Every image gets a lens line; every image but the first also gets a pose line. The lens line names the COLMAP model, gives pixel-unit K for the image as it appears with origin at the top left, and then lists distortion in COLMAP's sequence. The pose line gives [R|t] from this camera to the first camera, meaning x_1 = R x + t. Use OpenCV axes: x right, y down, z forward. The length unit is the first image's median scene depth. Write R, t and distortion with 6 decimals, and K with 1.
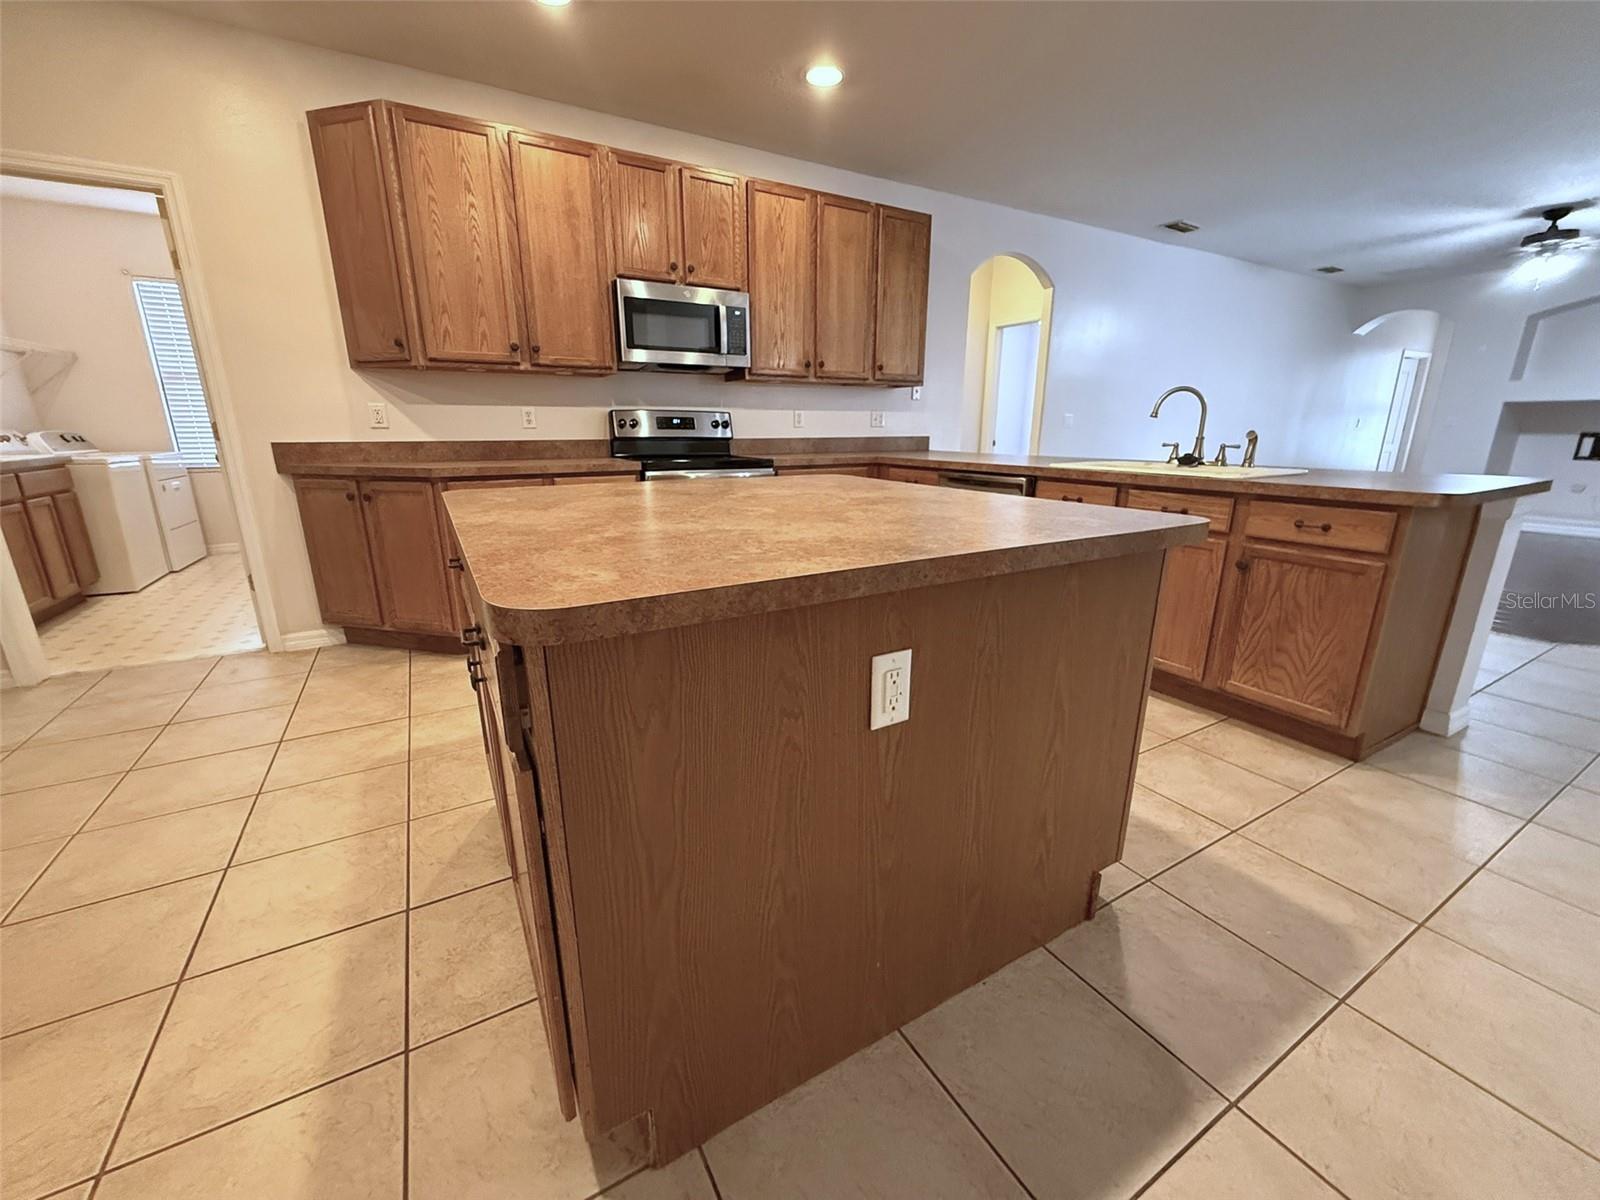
lens RADIAL K [[636.8, 0, 796.9], [0, 636.8, 602.6], [0, 0, 1]] dist [0.000058, 0.000125]
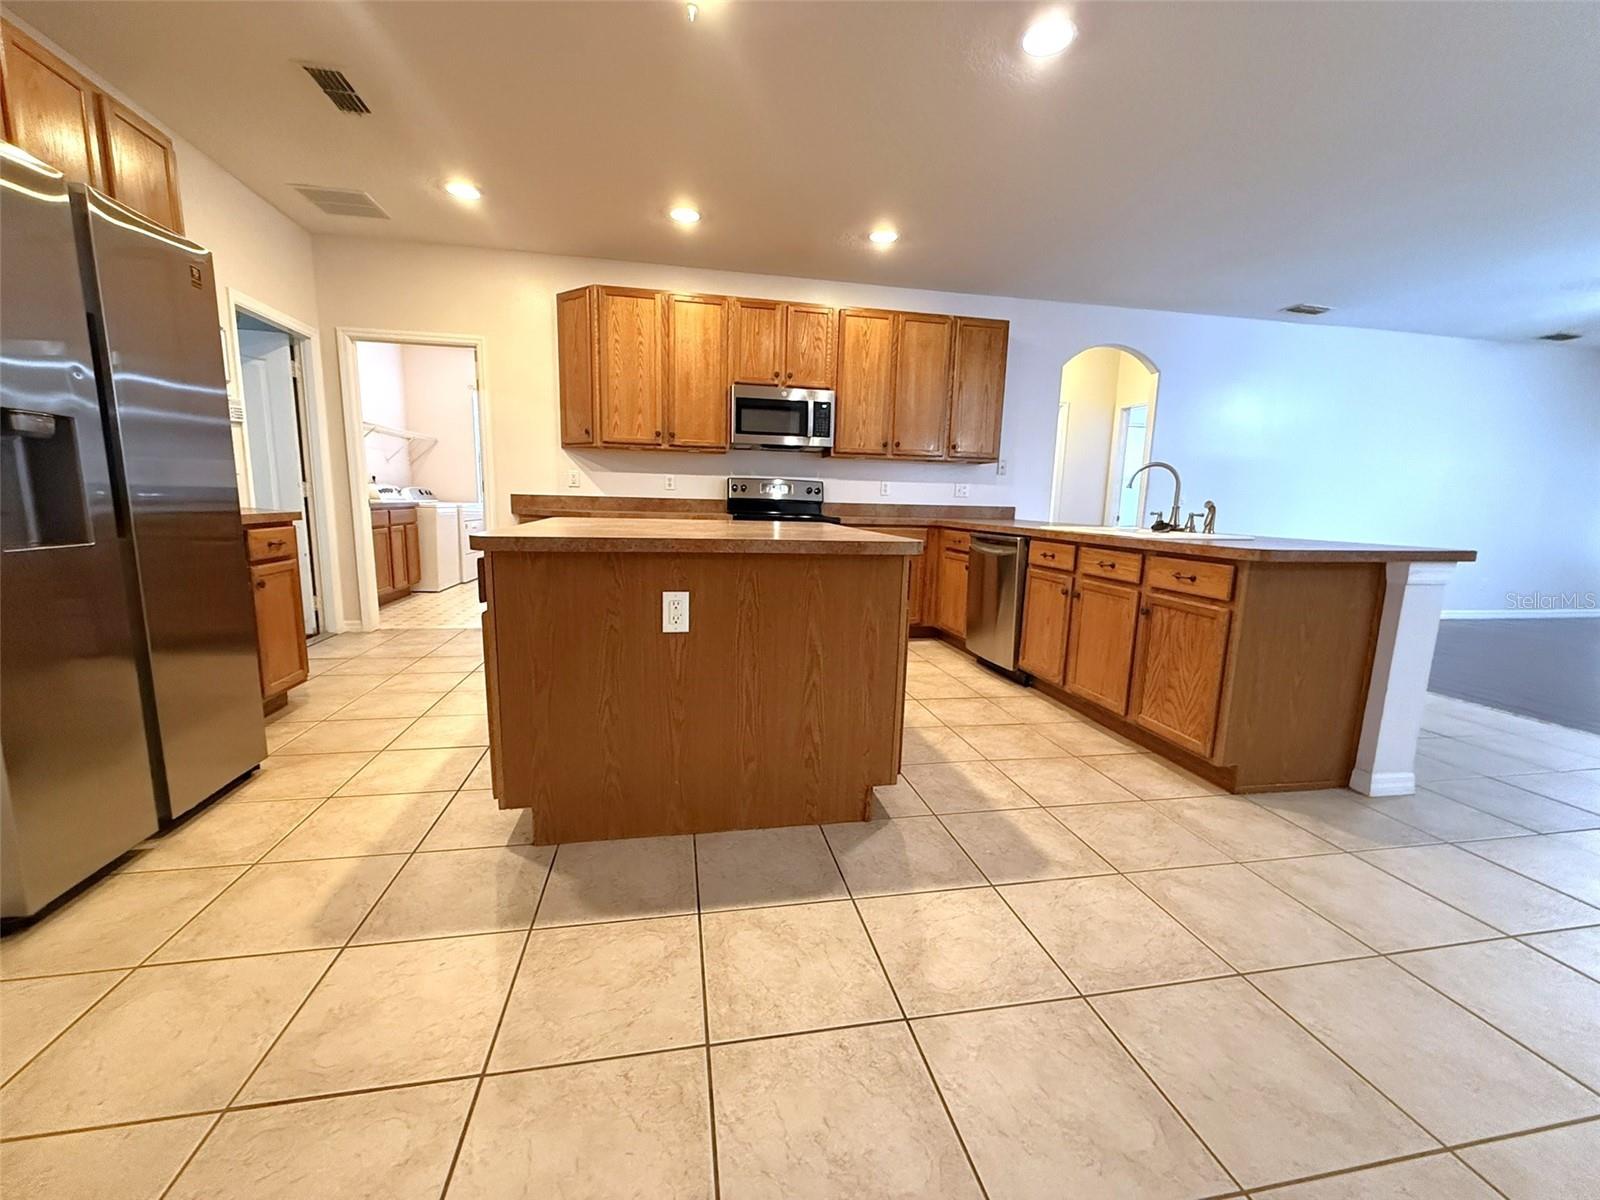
lens RADIAL K [[636.8, 0, 796.9], [0, 636.8, 602.6], [0, 0, 1]] dist [0.000058, 0.000125]
pose [[0.944051, 0.076595, -0.320782, 0.335765], [-0.112538, 0.989094, -0.095022, 0.076322], [0.310005, 0.125806, 0.942375, -0.205935]]
